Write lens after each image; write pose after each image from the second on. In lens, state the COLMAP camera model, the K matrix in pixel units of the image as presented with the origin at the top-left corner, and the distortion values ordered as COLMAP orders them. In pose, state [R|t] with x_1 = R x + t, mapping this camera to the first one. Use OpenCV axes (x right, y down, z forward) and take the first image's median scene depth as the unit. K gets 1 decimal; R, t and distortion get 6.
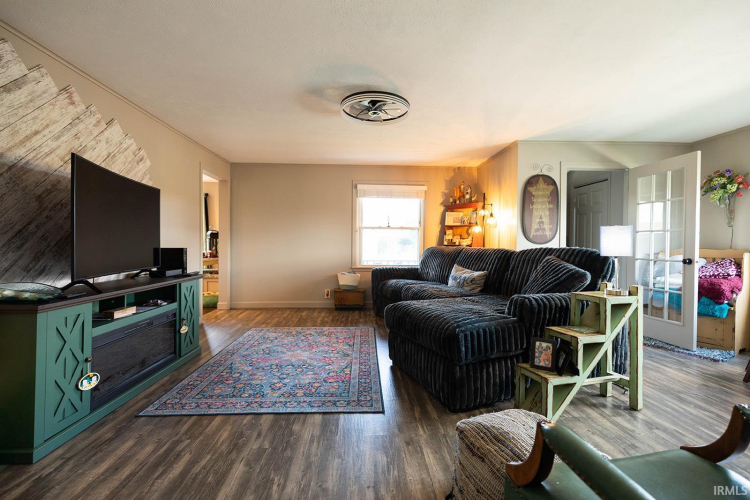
lens RADIAL K [[342.7, 0, 374.1], [0, 342.7, 249.3], [0, 0, 1]] dist [-0.004038, -0.000486]
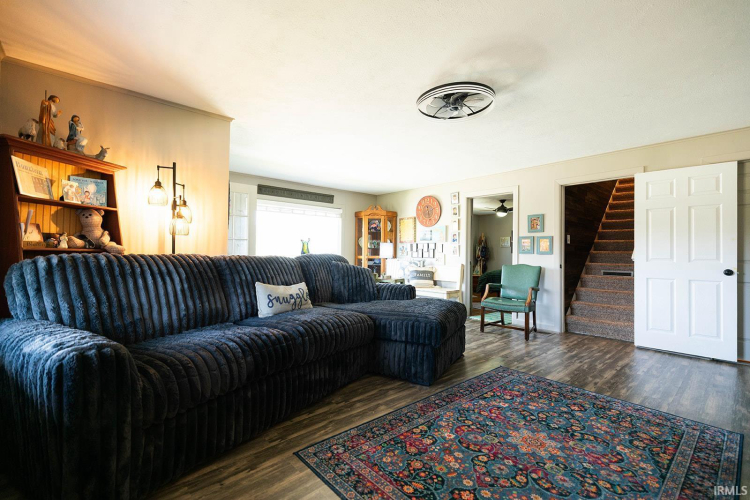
lens RADIAL K [[342.7, 0, 374.8], [0, 342.7, 250.8], [0, 0, 1]] dist [-0.004038, -0.000486]
pose [[-0.648076, -0.007044, 0.761543, -0.606244], [-0.000243, 0.999959, 0.009043, -0.031981], [-0.761576, 0.005676, -0.648051, 1.938896]]
